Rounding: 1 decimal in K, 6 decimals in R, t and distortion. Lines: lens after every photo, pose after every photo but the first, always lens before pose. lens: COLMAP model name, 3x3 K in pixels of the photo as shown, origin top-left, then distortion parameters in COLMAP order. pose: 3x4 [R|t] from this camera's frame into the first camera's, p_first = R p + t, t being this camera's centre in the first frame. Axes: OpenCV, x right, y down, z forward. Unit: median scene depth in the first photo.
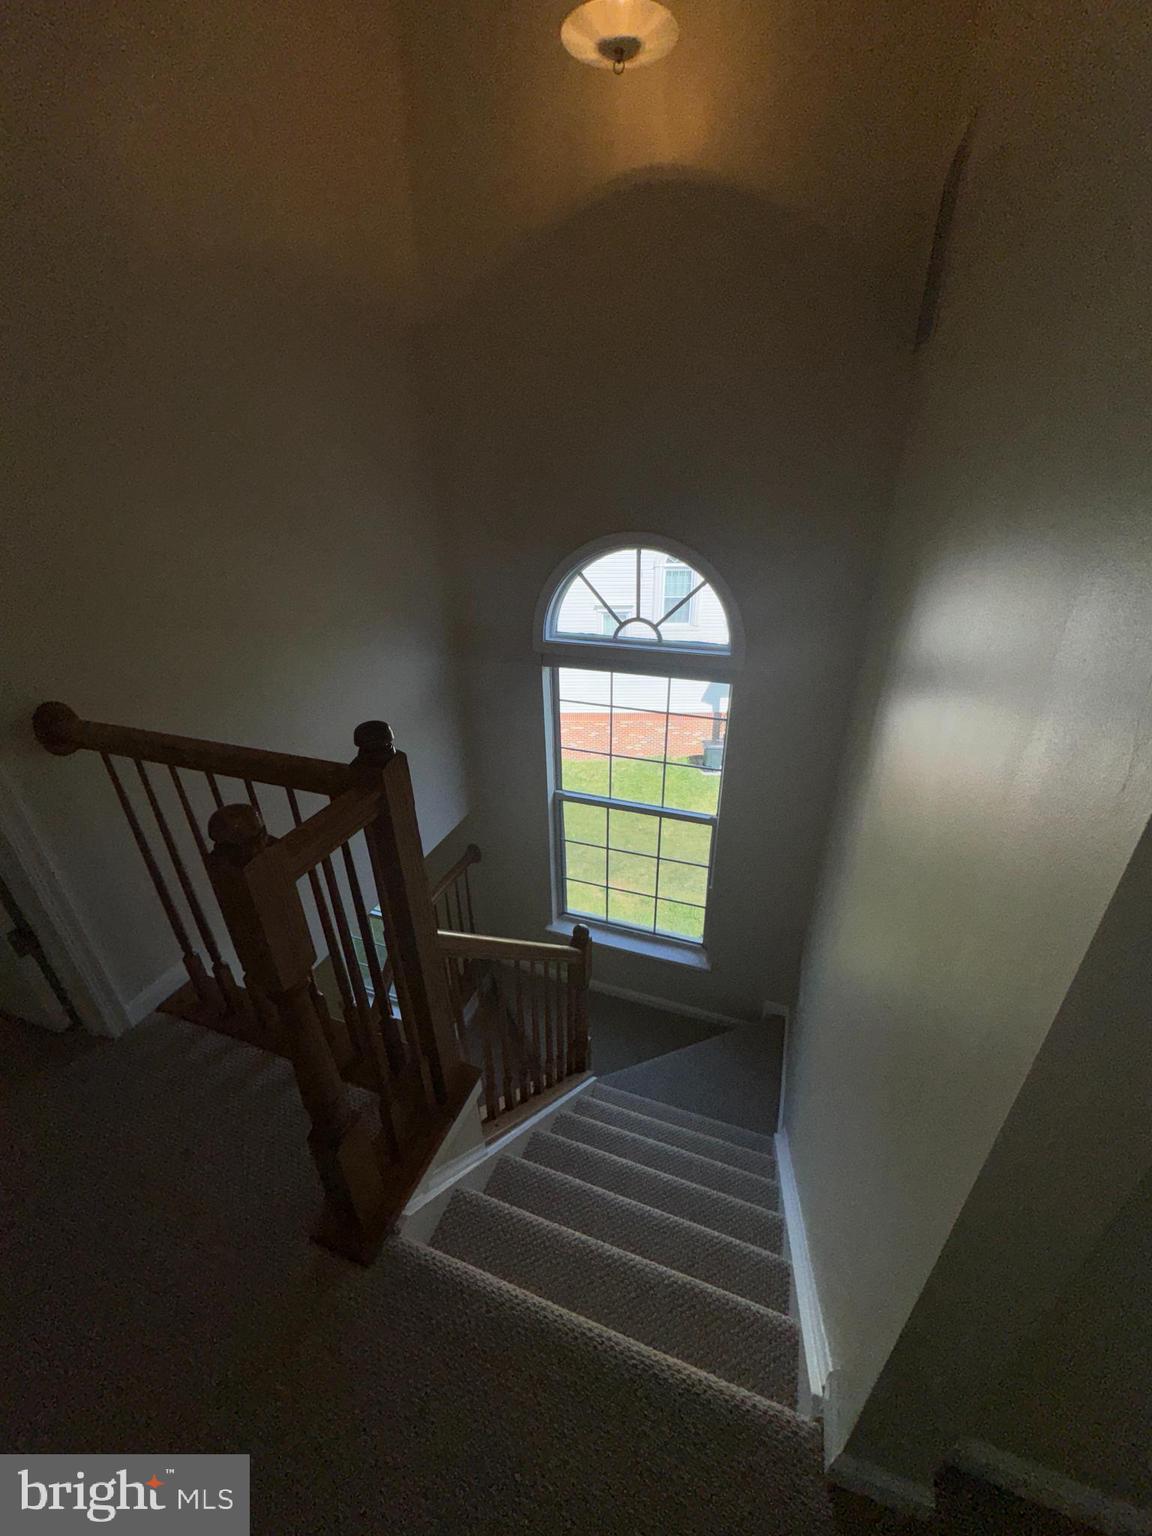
lens RADIAL K [[614.1, 0, 573.2], [0, 614.1, 772.8], [0, 0, 1]] dist [-0.003964, -0.000225]
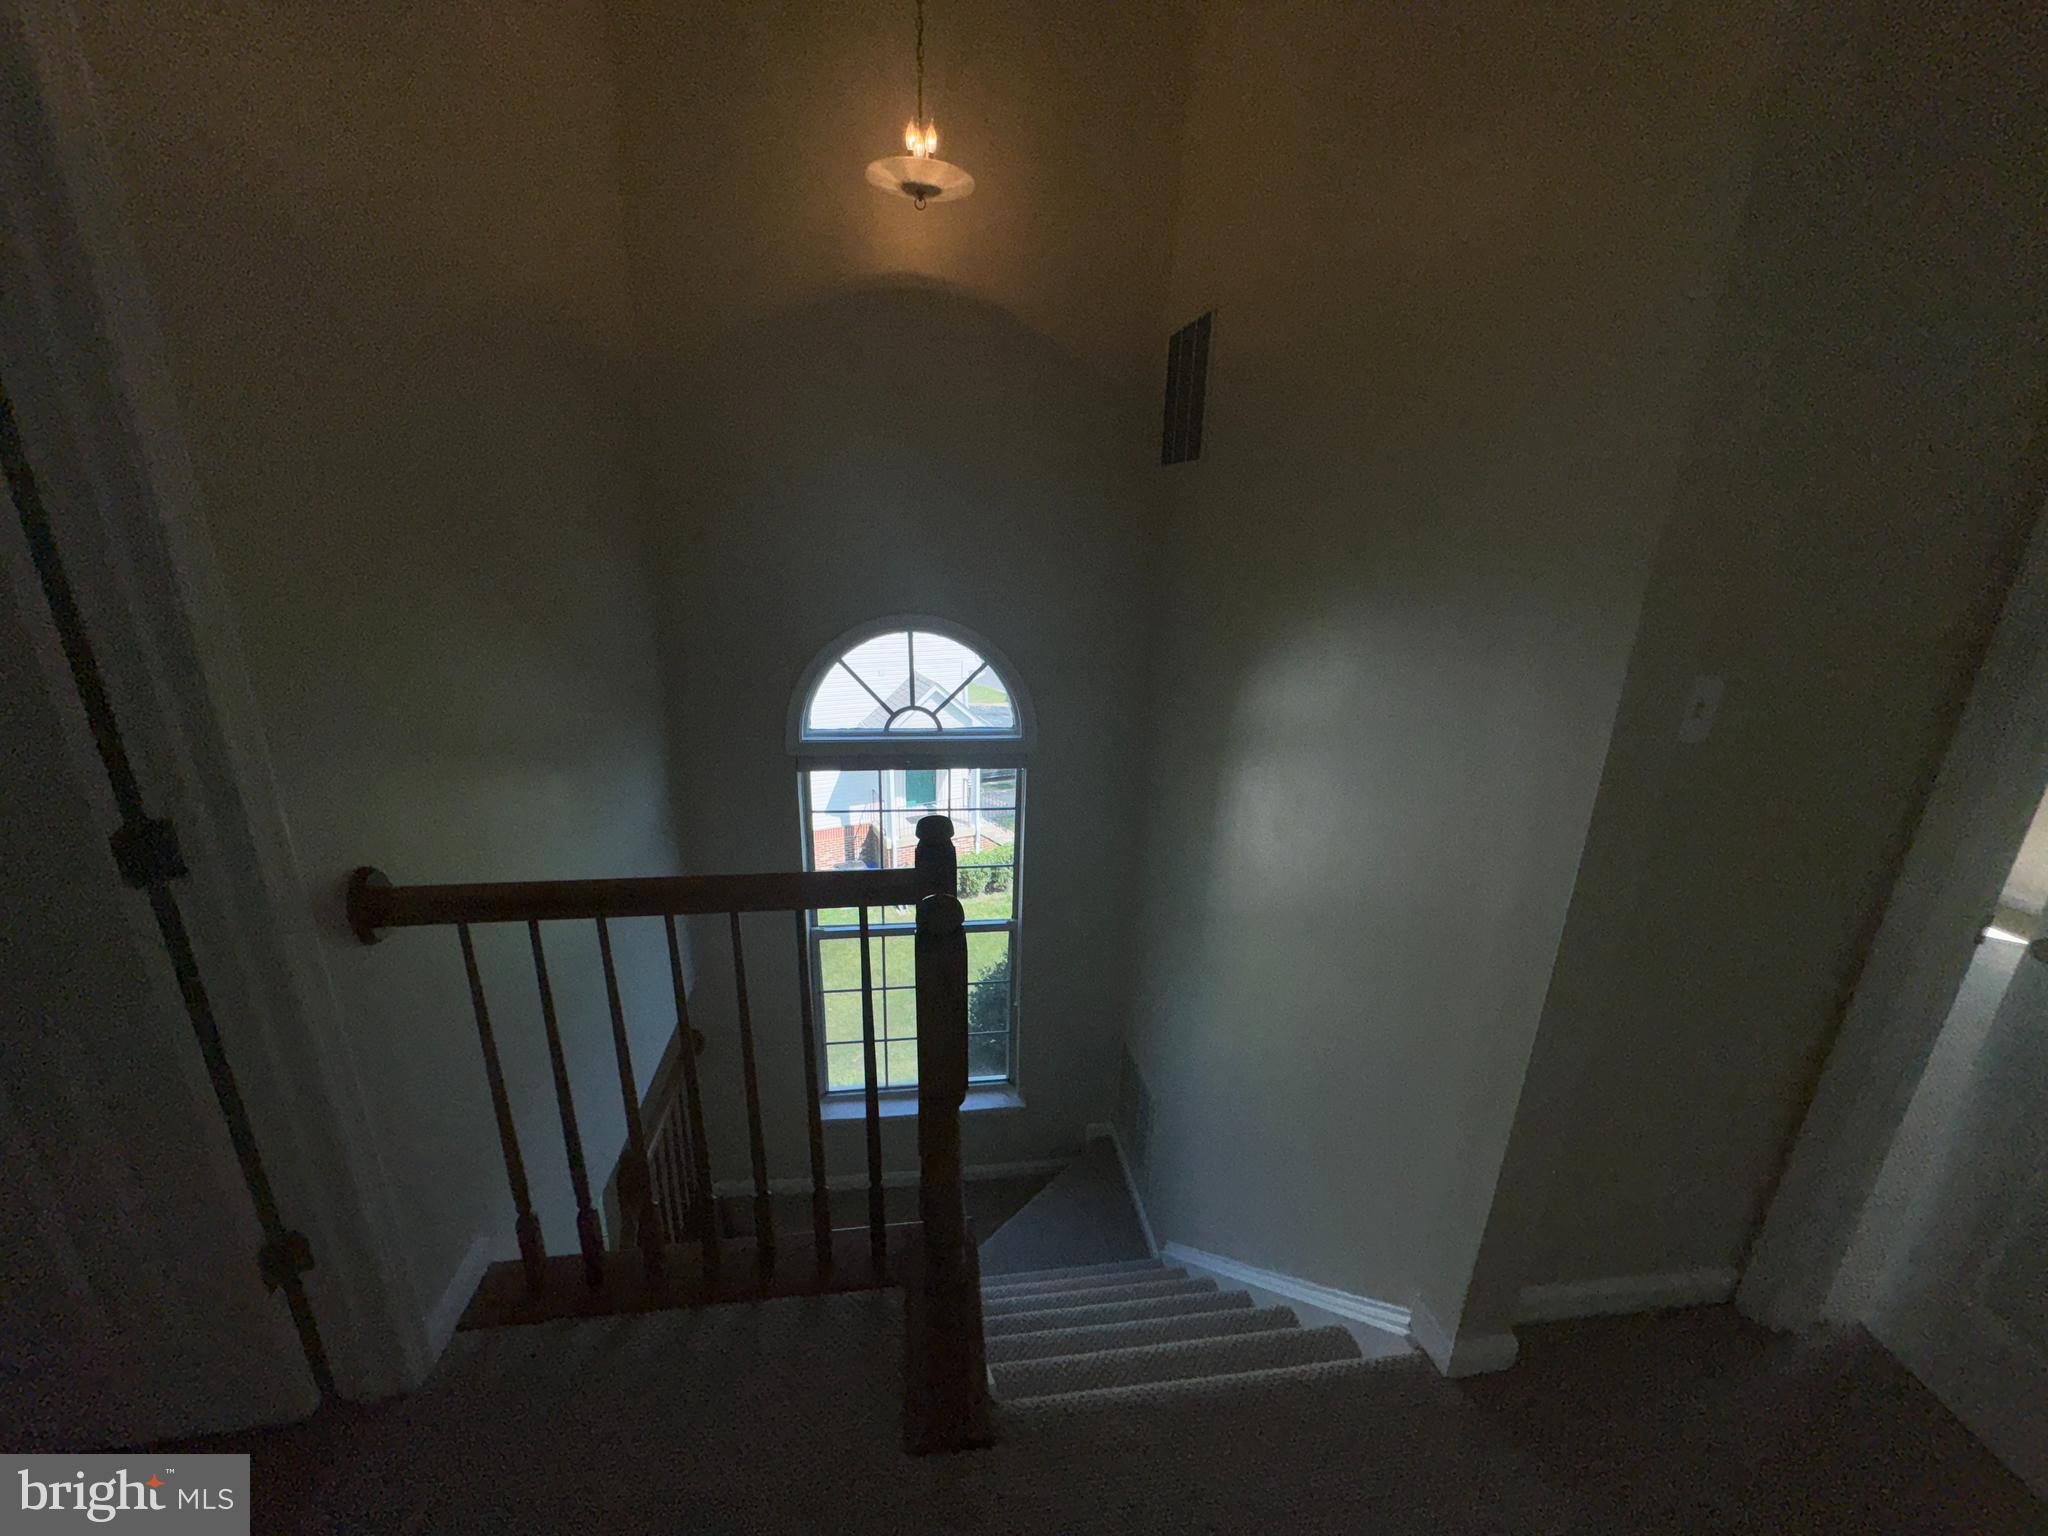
lens RADIAL K [[818.8, 0, 1027.1], [0, 818.8, 770.0], [0, 0, 1]] dist [-0.003964, -0.000225]
pose [[0.872840, -0.094882, 0.478694, -0.322411], [0.175148, 0.976470, -0.125815, 0.014336], [-0.455493, 0.193659, 0.868920, -0.081380]]
